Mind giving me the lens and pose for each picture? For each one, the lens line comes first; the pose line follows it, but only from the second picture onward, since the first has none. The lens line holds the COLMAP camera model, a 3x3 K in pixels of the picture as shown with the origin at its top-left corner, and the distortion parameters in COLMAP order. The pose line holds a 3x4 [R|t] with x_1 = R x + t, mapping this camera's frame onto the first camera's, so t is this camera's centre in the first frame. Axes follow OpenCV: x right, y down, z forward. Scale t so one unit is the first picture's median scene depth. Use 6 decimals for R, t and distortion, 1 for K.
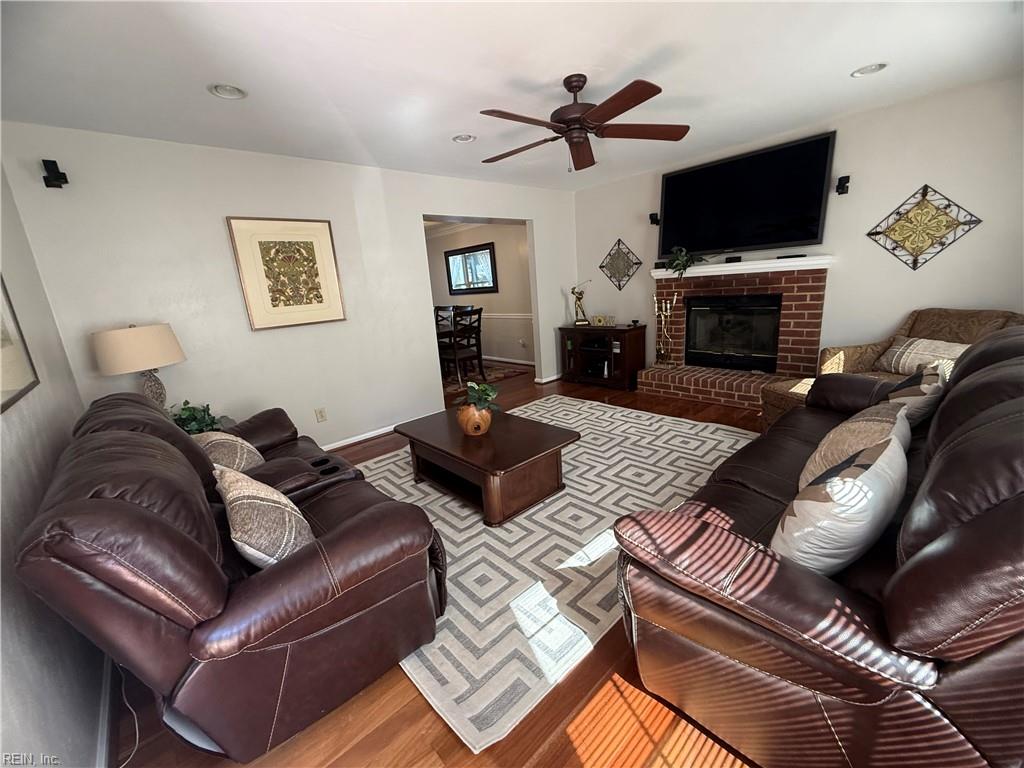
lens RADIAL K [[408.2, 0, 509.5], [0, 408.2, 383.9], [0, 0, 1]] dist [-0.000438, 0.000158]
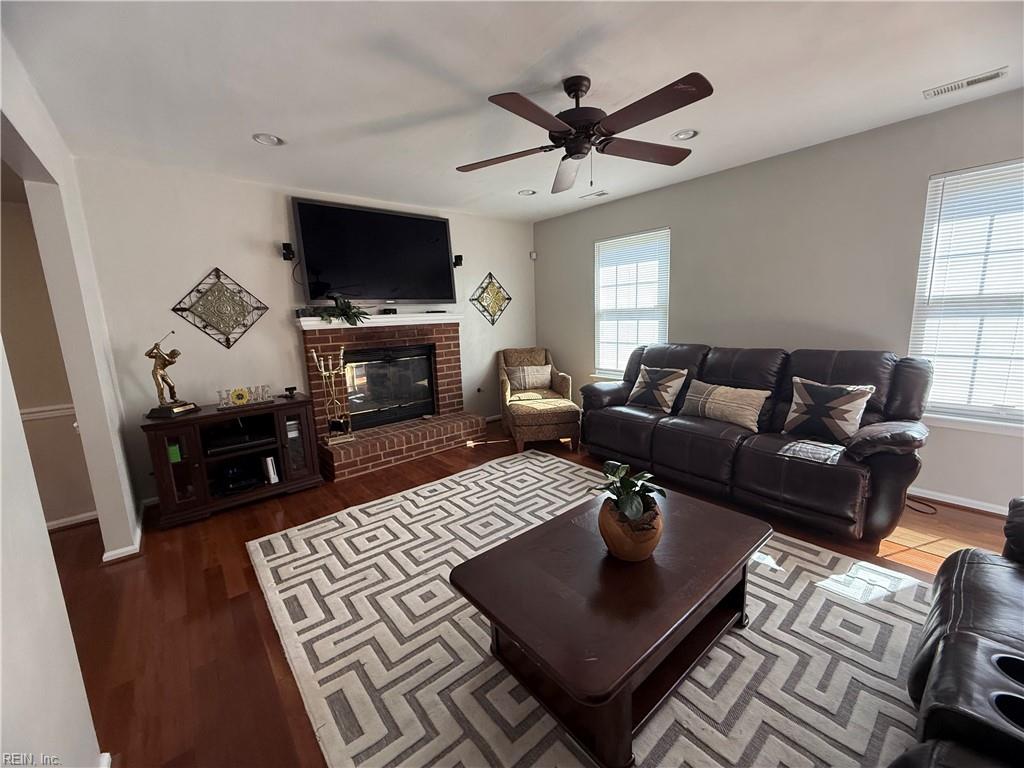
lens RADIAL K [[408.2, 0, 509.5], [0, 408.2, 383.9], [0, 0, 1]] dist [-0.000438, 0.000158]
pose [[0.045639, -0.096018, 0.994333, -0.462030], [0.272215, 0.958897, 0.080101, -0.147391], [-0.961153, 0.267017, 0.069900, 0.752078]]
